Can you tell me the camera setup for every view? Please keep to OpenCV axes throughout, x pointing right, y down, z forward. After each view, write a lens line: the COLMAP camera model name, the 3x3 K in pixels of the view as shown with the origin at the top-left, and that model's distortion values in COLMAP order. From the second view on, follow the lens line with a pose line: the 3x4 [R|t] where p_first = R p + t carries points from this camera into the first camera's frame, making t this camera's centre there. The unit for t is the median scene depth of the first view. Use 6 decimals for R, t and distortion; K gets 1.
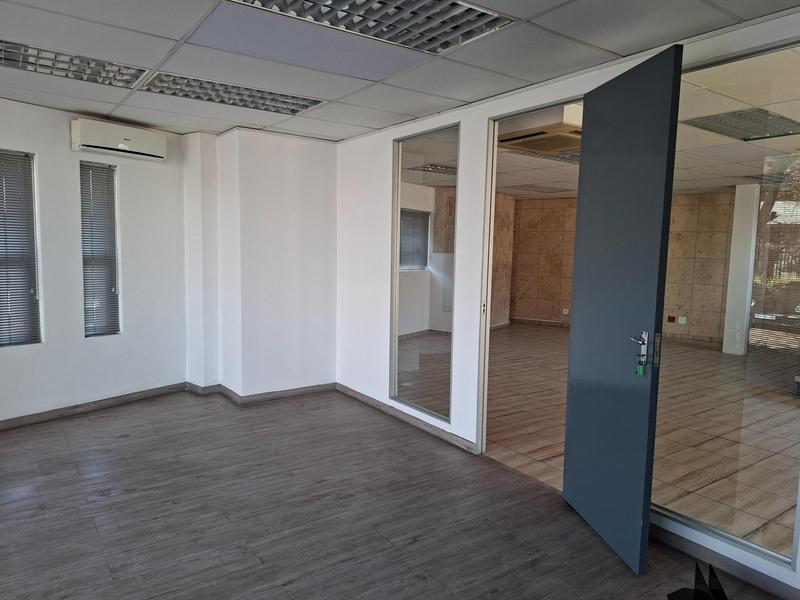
lens RADIAL K [[550.3, 0, 400.0], [0, 550.3, 300.0], [0, 0, 1]] dist [0.038016, -0.003090]
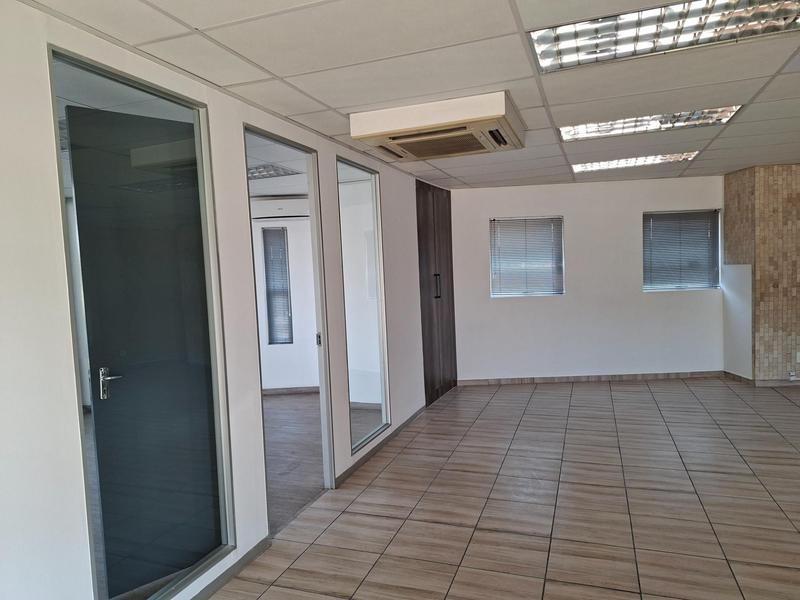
lens RADIAL K [[544.9, 0, 375.5], [0, 544.9, 310.4], [0, 0, 1]] dist [-0.018045, -0.003360]
pose [[0.545705, 0.011518, -0.837898, 0.826708], [-0.021284, 0.999773, -0.000119, -0.032011], [0.837707, 0.017899, 0.545826, 0.446835]]
